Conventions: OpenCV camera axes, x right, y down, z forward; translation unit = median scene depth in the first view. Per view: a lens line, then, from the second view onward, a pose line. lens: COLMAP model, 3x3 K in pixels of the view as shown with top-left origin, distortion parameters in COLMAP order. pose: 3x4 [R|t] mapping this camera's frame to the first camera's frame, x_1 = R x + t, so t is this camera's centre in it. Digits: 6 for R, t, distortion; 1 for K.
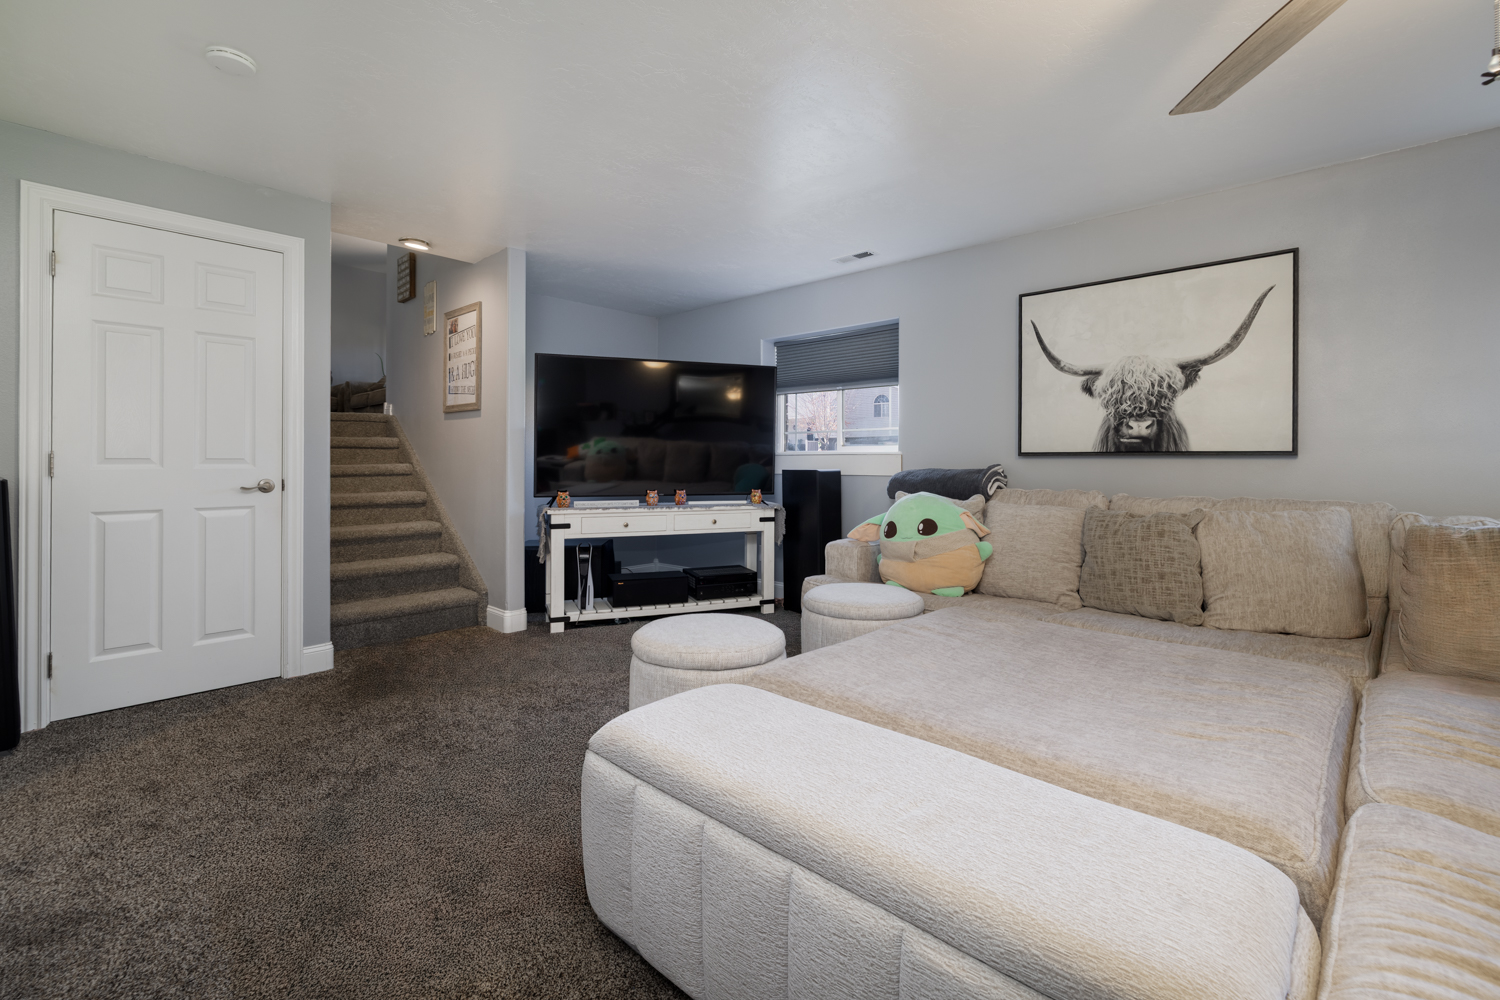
lens RADIAL K [[649.2, 0, 747.4], [0, 649.2, 463.4], [0, 0, 1]] dist [-0.000432, 0.000001]
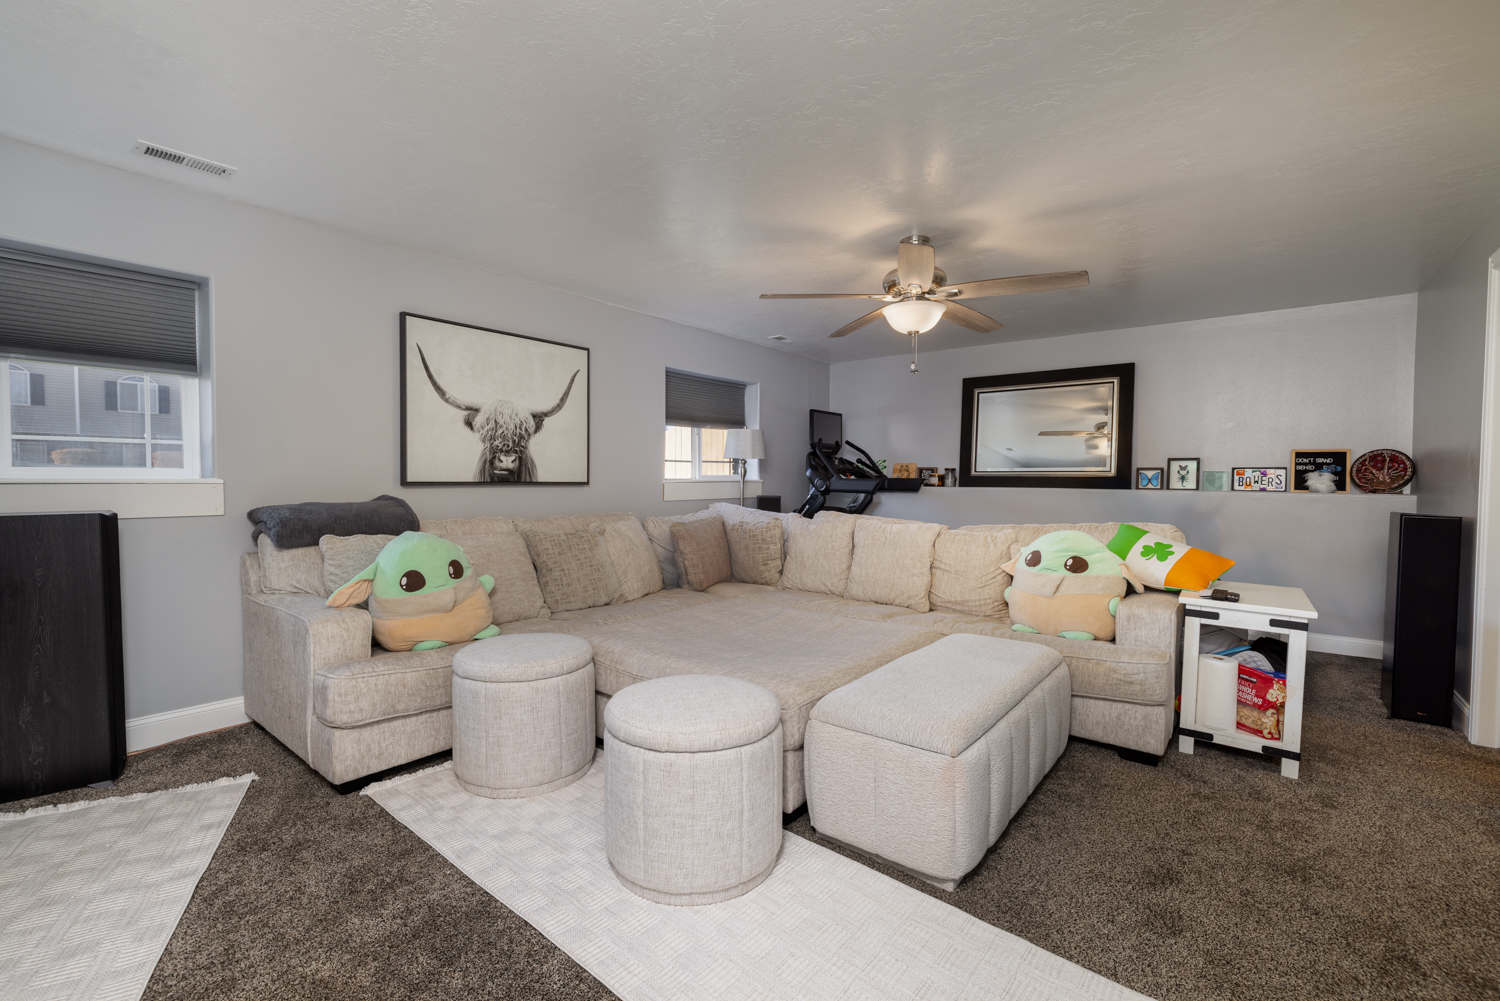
lens RADIAL K [[649.2, 0, 748.9], [0, 649.2, 501.0], [0, 0, 1]] dist [-0.000432, 0.000001]
pose [[-0.076040, -0.038335, 0.996368, -0.614853], [-0.004517, 0.999264, 0.038102, -0.030048], [-0.997095, -0.001603, -0.076157, 0.642634]]
